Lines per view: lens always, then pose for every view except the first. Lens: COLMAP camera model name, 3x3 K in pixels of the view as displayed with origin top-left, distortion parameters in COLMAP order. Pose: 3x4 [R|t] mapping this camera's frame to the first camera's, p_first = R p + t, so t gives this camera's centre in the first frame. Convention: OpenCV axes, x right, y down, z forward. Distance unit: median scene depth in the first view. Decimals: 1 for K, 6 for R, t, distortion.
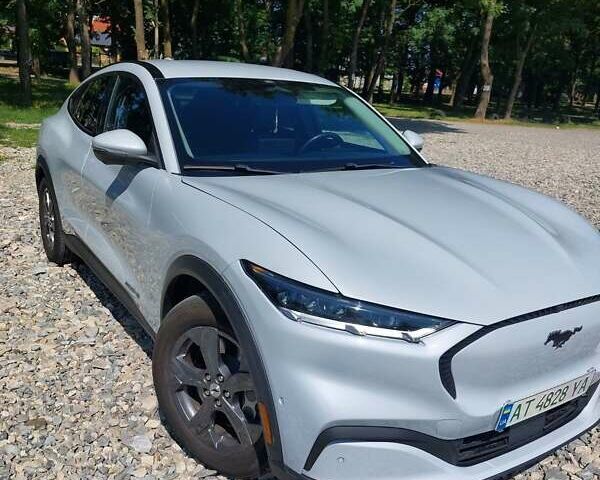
lens RADIAL K [[582.3, 0, 301.6], [0, 582.3, 245.0], [0, 0, 1]] dist [0.025955, 0.000000]
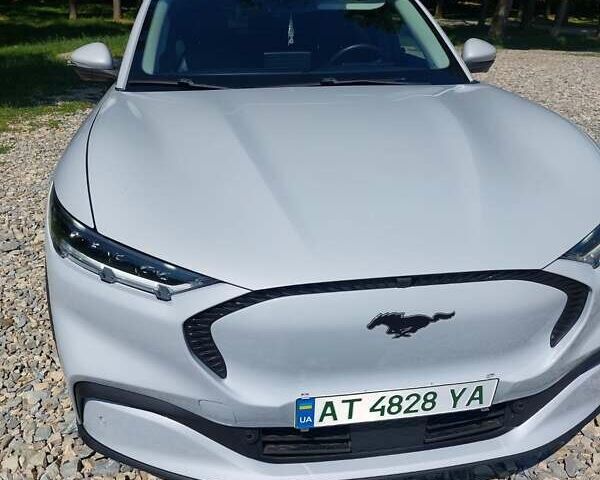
lens RADIAL K [[582.3, 0, 306.3], [0, 582.3, 243.6], [0, 0, 1]] dist [0.025955, 0.000000]
pose [[0.910927, 0.107771, -0.398243, 0.472059], [-0.062081, 0.990094, 0.125933, -0.013252], [0.407870, -0.089993, 0.908594, 0.255606]]
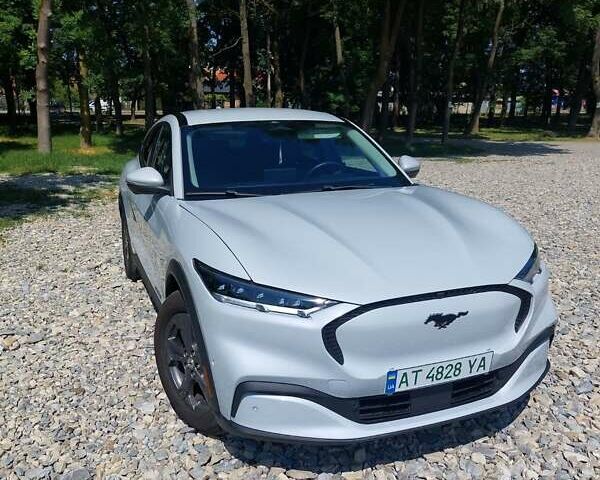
lens RADIAL K [[582.3, 0, 296.2], [0, 582.3, 234.2], [0, 0, 1]] dist [0.025955, 0.000000]
pose [[0.976191, -0.024392, -0.215538, 0.320897], [0.008918, 0.997330, -0.072474, 0.052369], [0.216731, 0.068826, 0.973802, -0.200405]]
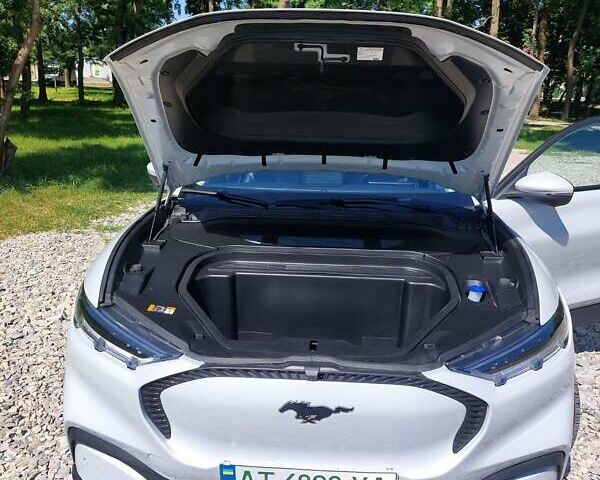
lens RADIAL K [[582.3, 0, 300.5], [0, 582.3, 239.1], [0, 0, 1]] dist [0.025955, 0.000000]
pose [[0.800469, 0.105300, -0.590052, 0.706205], [-0.136948, 0.990537, -0.009015, -0.061655], [0.583519, 0.088023, 0.807315, 0.226584]]
